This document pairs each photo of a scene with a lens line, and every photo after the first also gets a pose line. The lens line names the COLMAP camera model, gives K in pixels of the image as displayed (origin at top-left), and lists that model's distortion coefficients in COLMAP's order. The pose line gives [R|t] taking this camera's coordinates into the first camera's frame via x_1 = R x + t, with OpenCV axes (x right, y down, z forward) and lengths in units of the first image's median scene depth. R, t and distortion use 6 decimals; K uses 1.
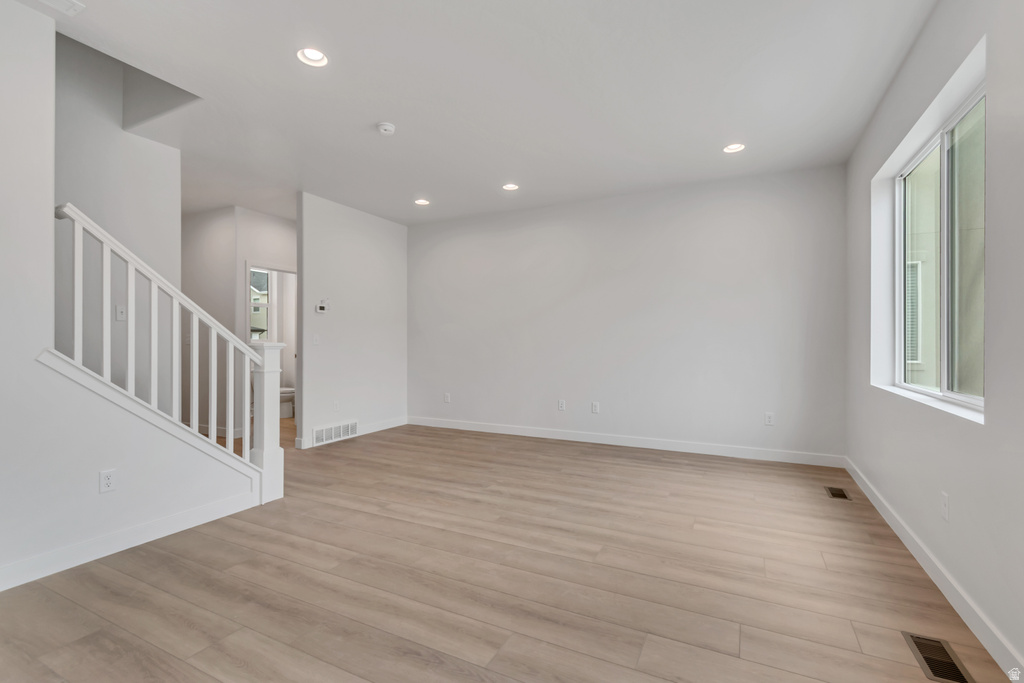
lens RADIAL K [[456.5, 0, 514.3], [0, 456.5, 346.7], [0, 0, 1]] dist [0.003214, -0.003813]
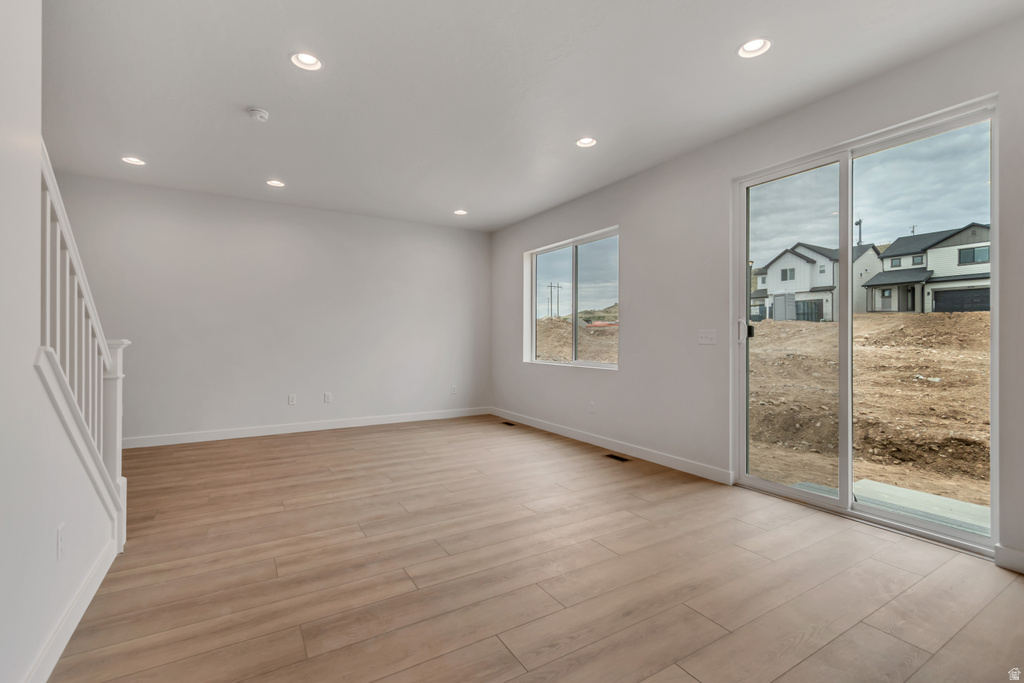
lens RADIAL K [[456.5, 0, 512.0], [0, 456.5, 339.8], [0, 0, 1]] dist [0.003214, -0.003813]
pose [[0.532907, -0.000513, 0.846173, -0.909920], [0.005664, 0.999980, -0.002960, -0.001878], [-0.846155, 0.006370, 0.532899, 0.050237]]
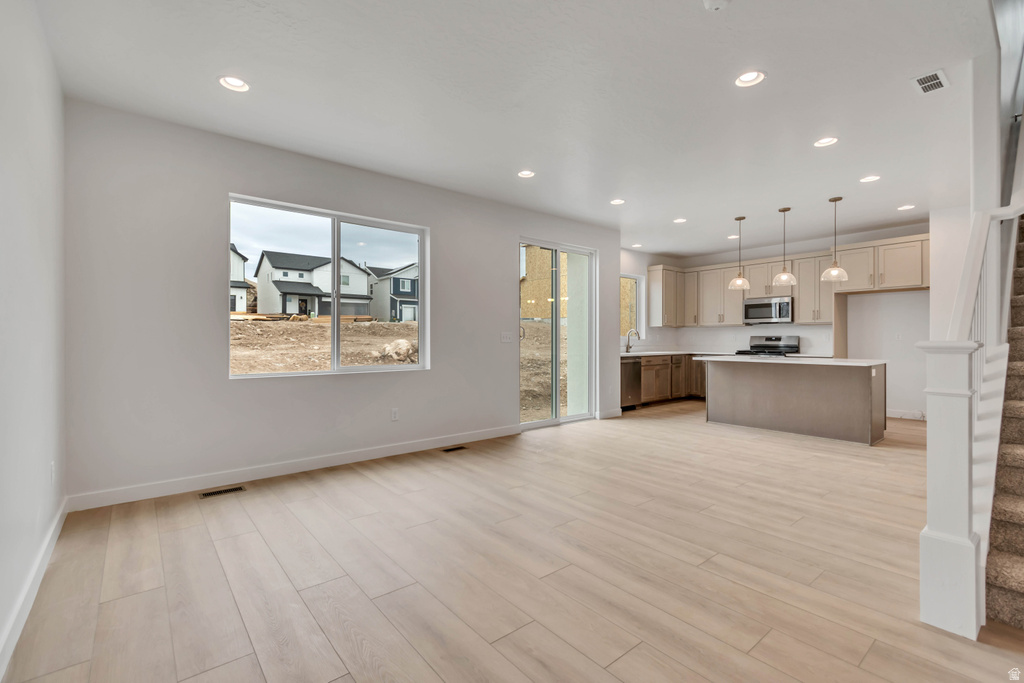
lens RADIAL K [[456.5, 0, 511.6], [0, 456.5, 339.7], [0, 0, 1]] dist [0.003214, -0.003813]
pose [[-0.913477, 0.000442, 0.406890, -0.314794], [0.005597, 0.999918, 0.011479, -0.021738], [-0.406851, 0.012763, -0.913405, 1.914878]]
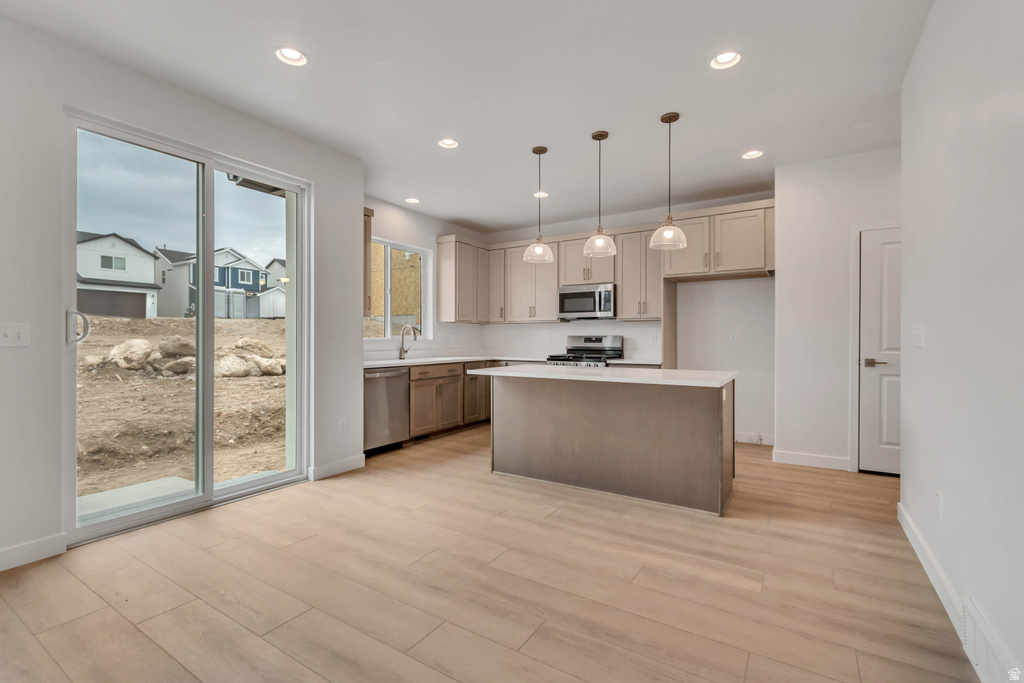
lens RADIAL K [[456.5, 0, 515.3], [0, 456.5, 338.6], [0, 0, 1]] dist [0.003214, -0.003813]
pose [[-0.995173, -0.001107, 0.098132, -0.474100], [-0.000173, 0.999955, 0.009523, -0.011340], [-0.098138, 0.009460, -0.995128, 0.939979]]
